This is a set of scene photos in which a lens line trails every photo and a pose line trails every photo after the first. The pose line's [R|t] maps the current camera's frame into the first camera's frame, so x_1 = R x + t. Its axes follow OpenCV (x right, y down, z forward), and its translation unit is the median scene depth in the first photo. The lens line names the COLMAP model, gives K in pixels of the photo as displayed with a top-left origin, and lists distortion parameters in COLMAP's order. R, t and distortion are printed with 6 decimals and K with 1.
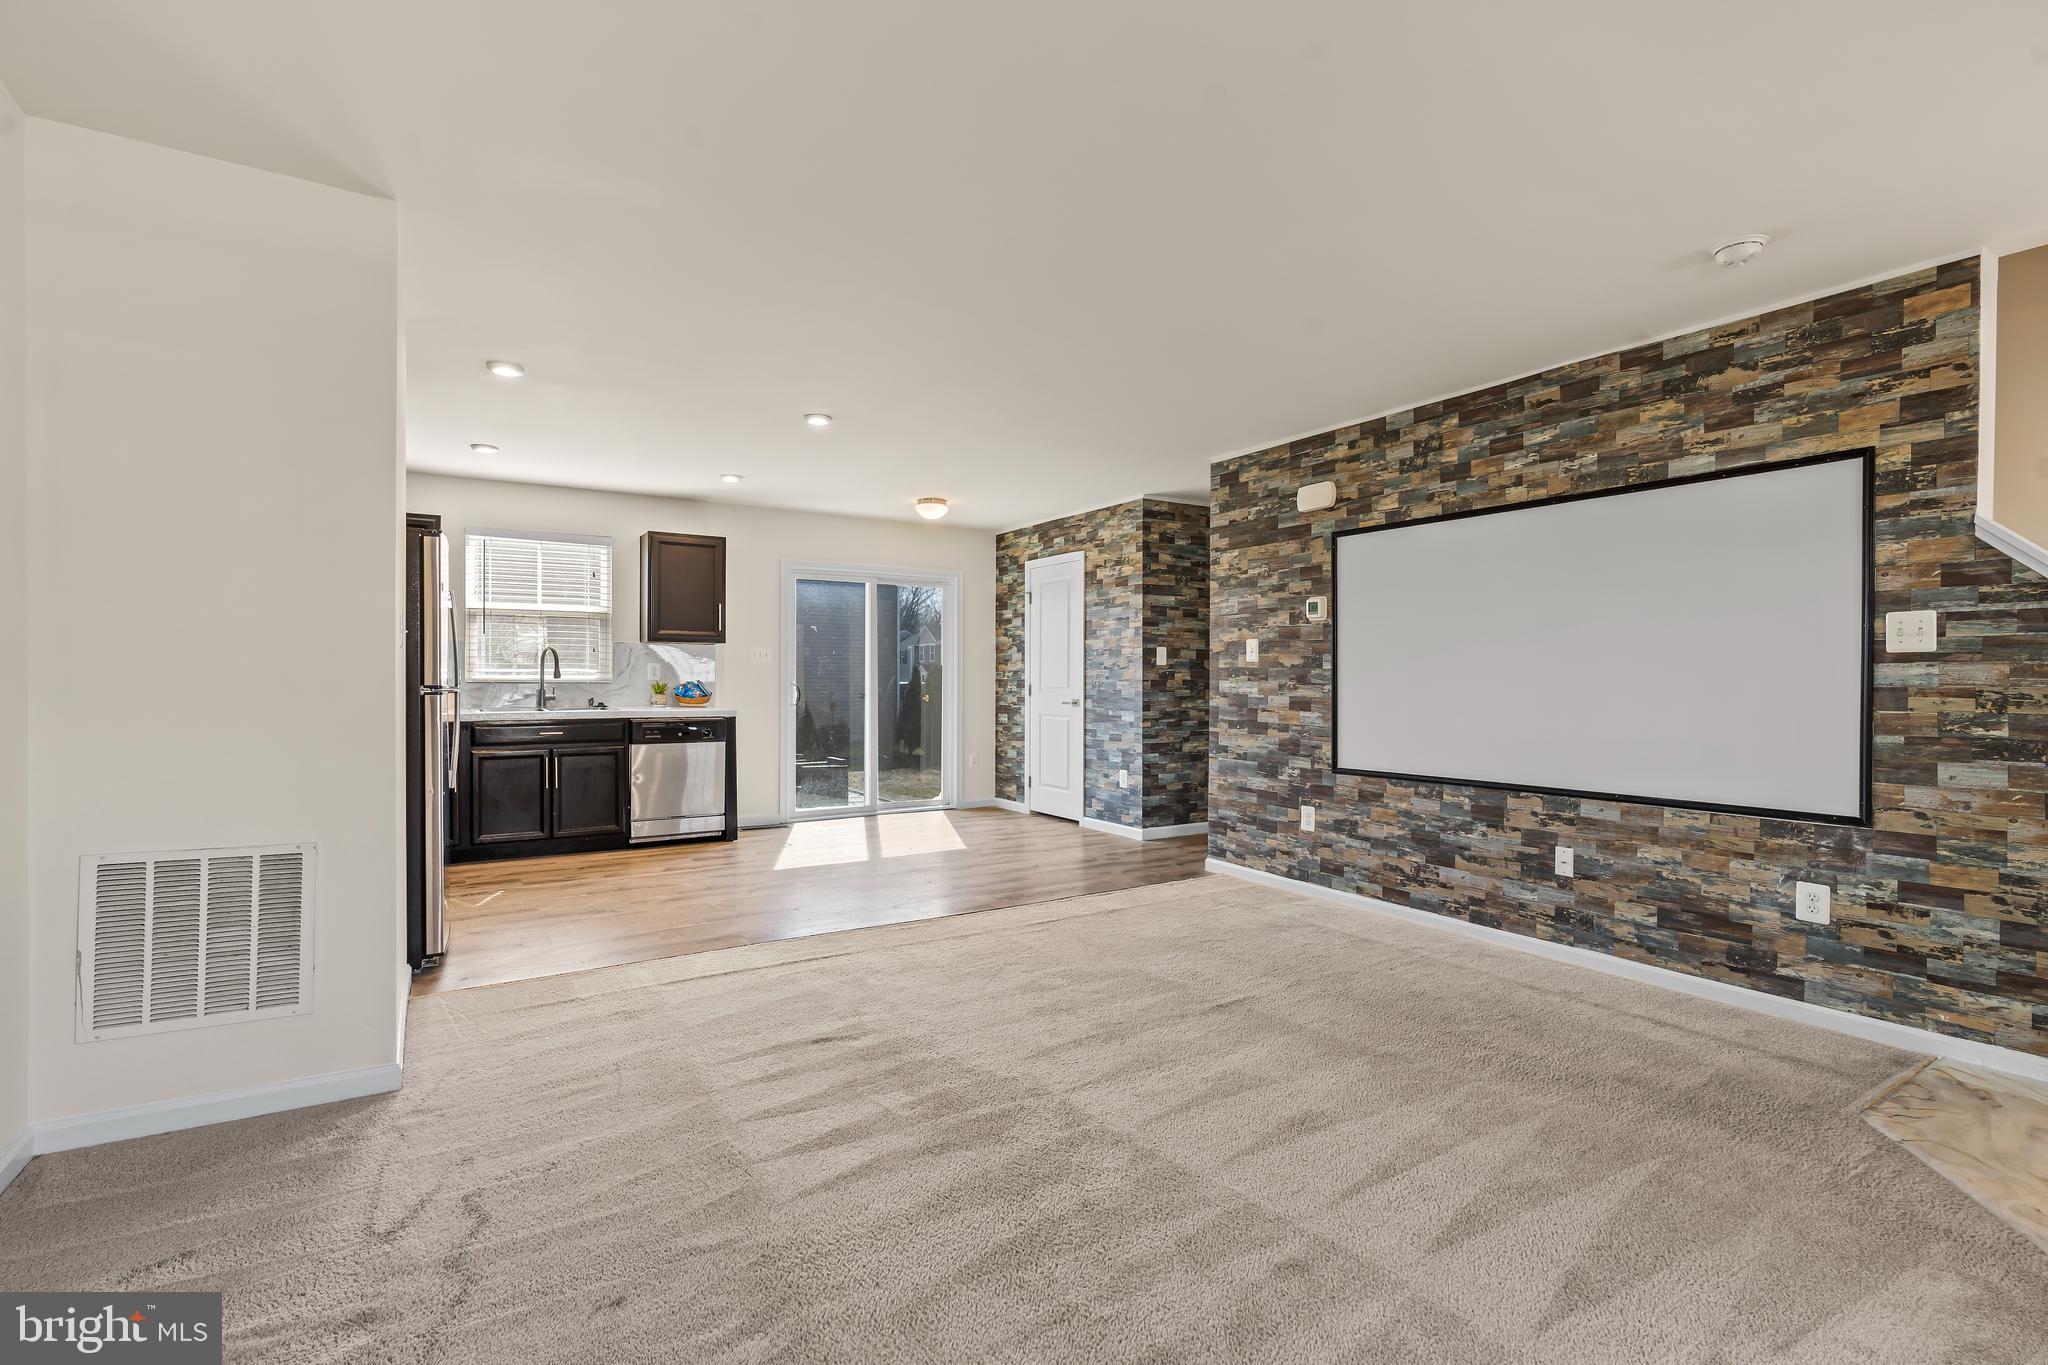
lens RADIAL K [[932.1, 0, 1026.9], [0, 932.1, 689.4], [0, 0, 1]] dist [-0.005702, 0.002105]
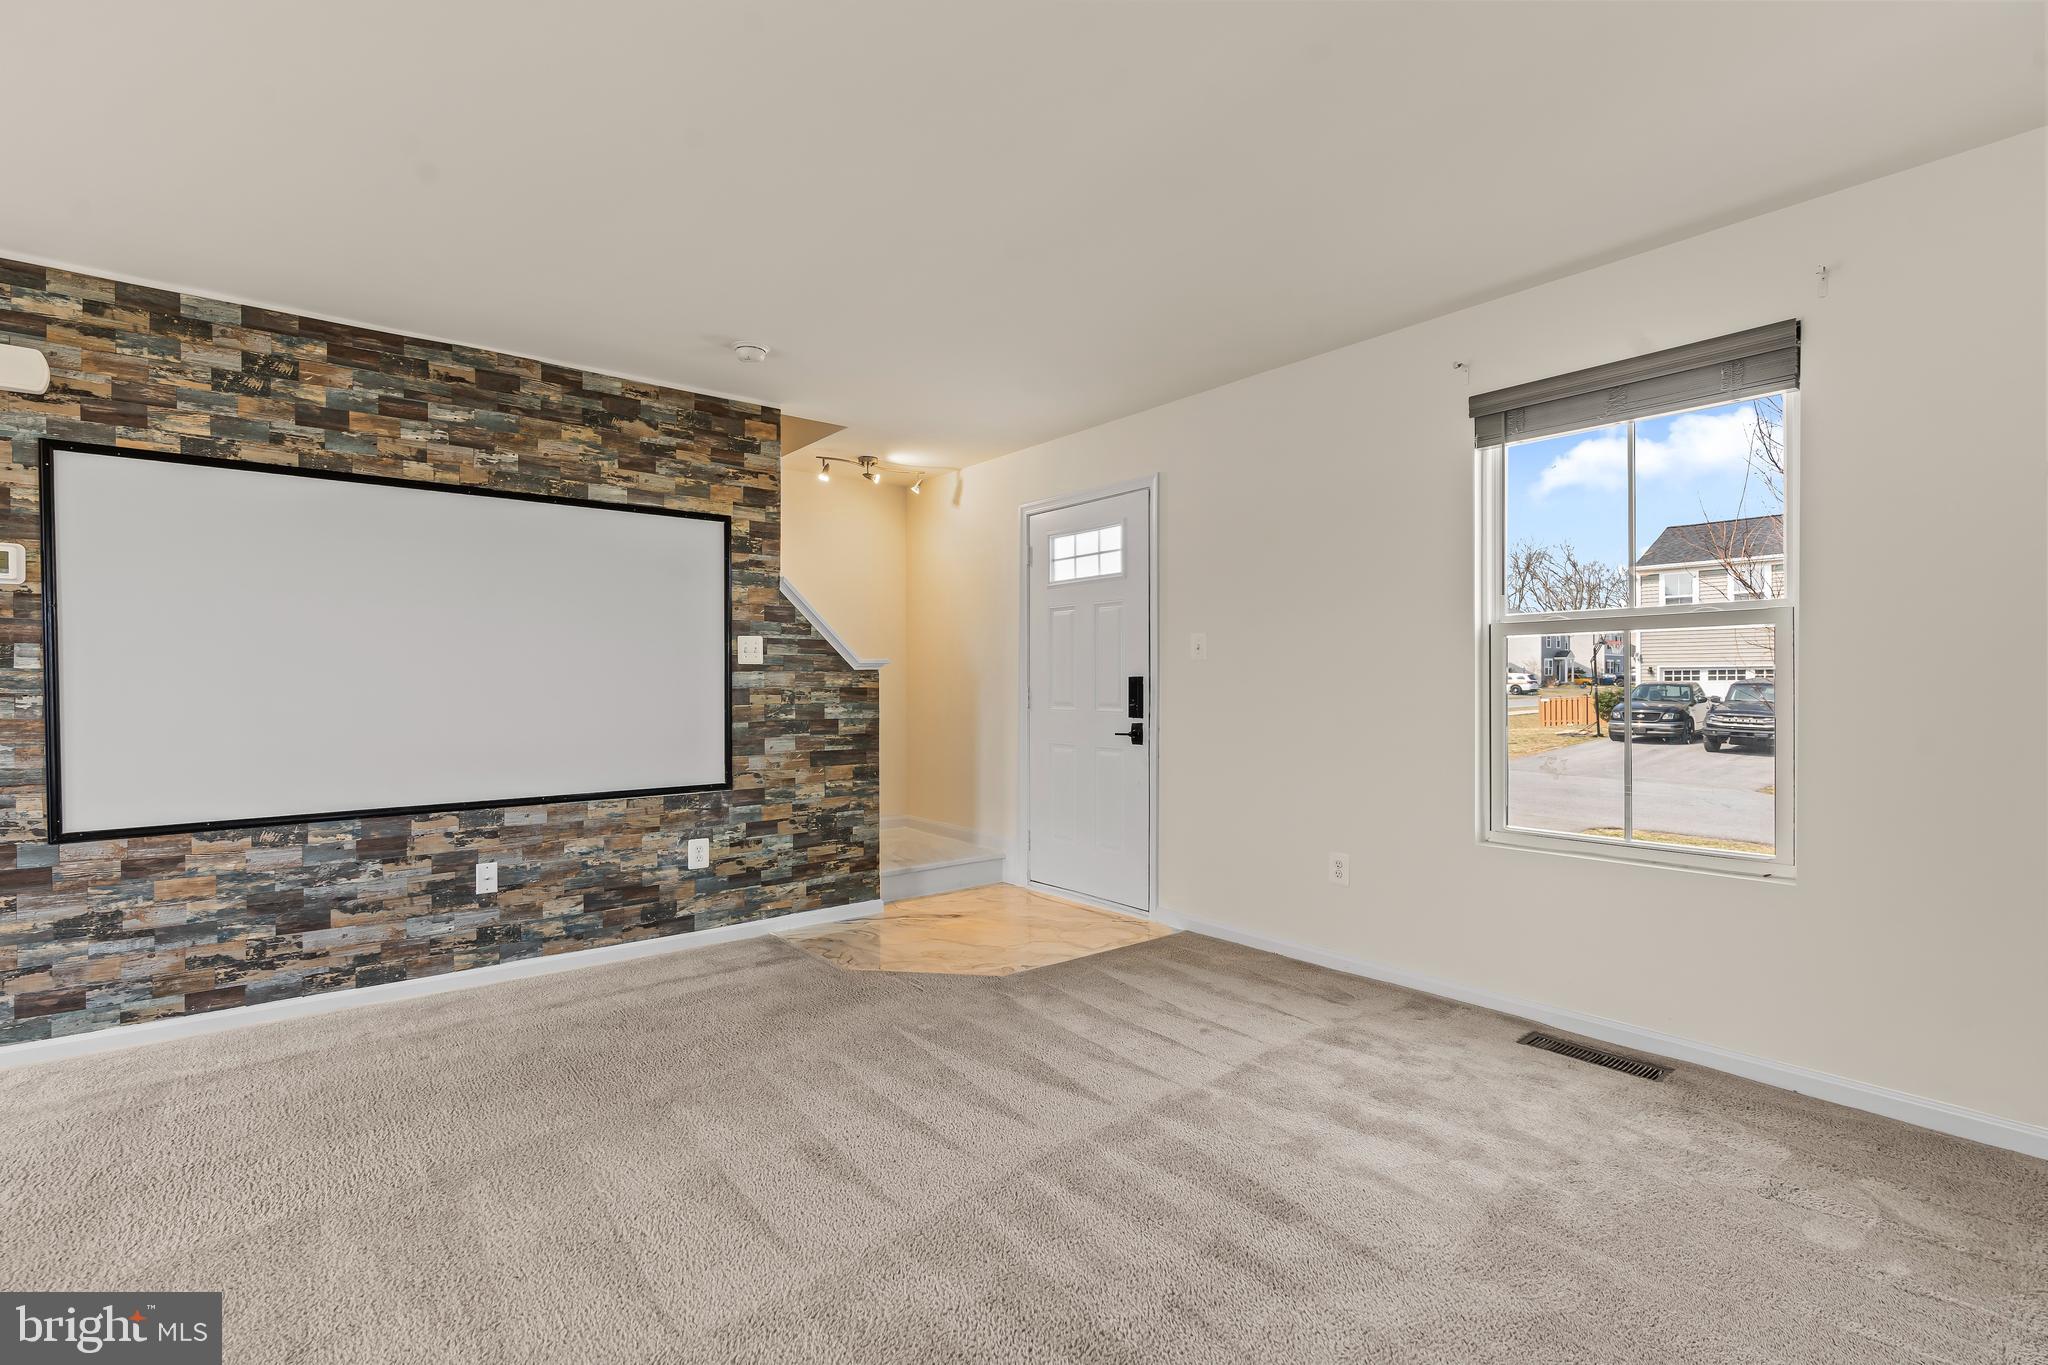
lens RADIAL K [[932.1, 0, 1026.9], [0, 932.1, 689.4], [0, 0, 1]] dist [-0.005702, 0.002105]
pose [[-0.113670, -0.011785, 0.993449, -0.420233], [0.013113, 0.999825, 0.013361, -0.011029], [-0.993432, 0.014546, -0.113495, 0.566818]]
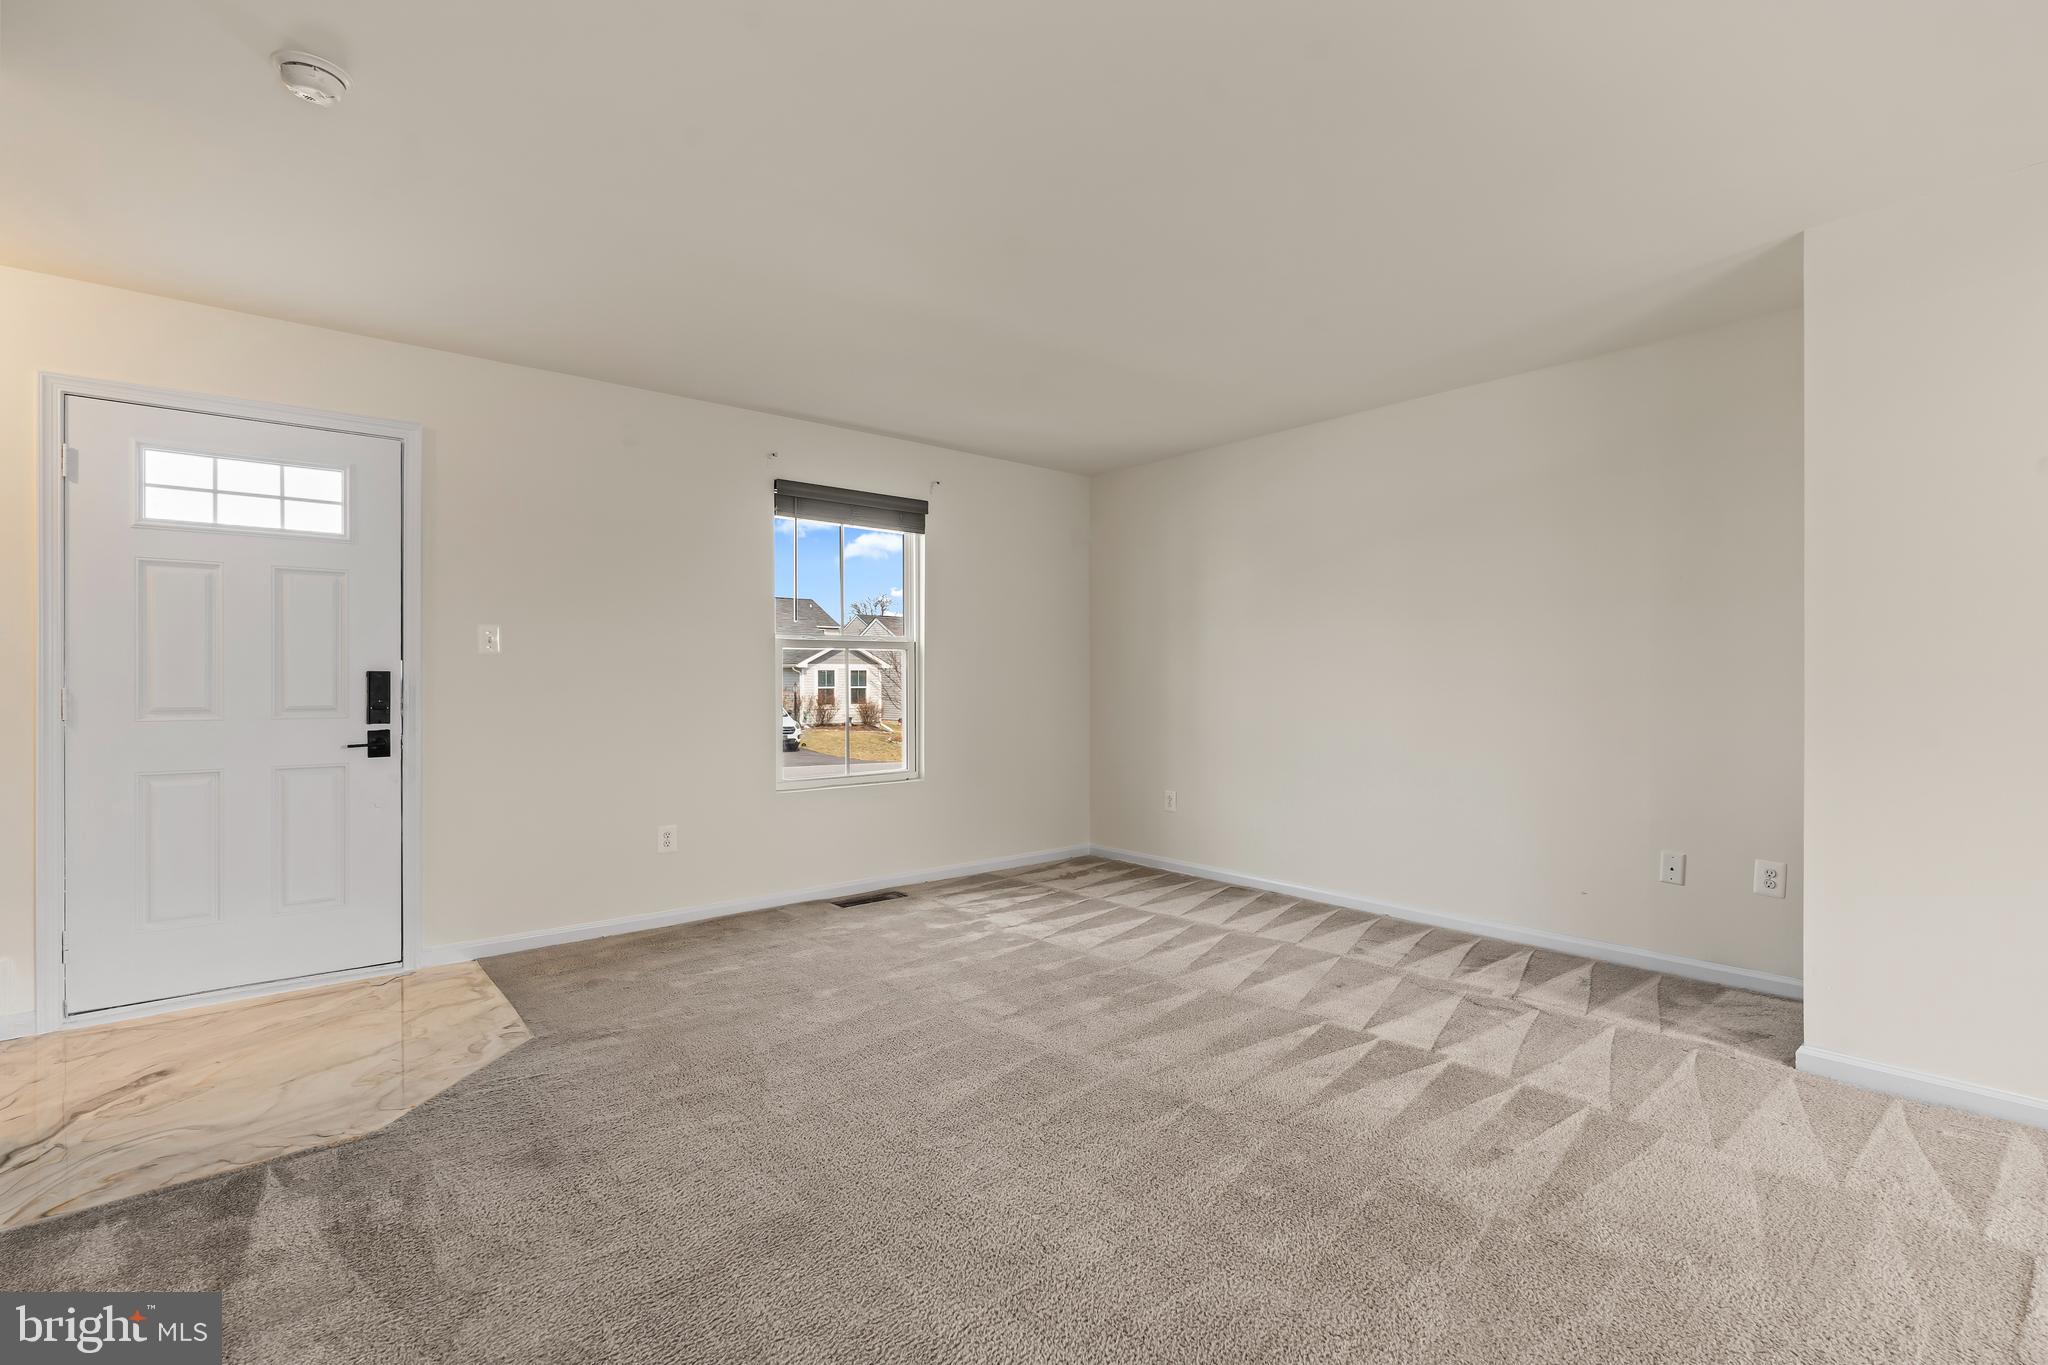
lens RADIAL K [[932.1, 0, 1026.9], [0, 932.1, 689.4], [0, 0, 1]] dist [-0.005702, 0.002105]
pose [[-0.990807, -0.001750, -0.135273, 0.232977], [-0.004535, 0.999784, 0.020287, -0.013080], [0.135208, 0.020714, -0.990601, 1.317603]]
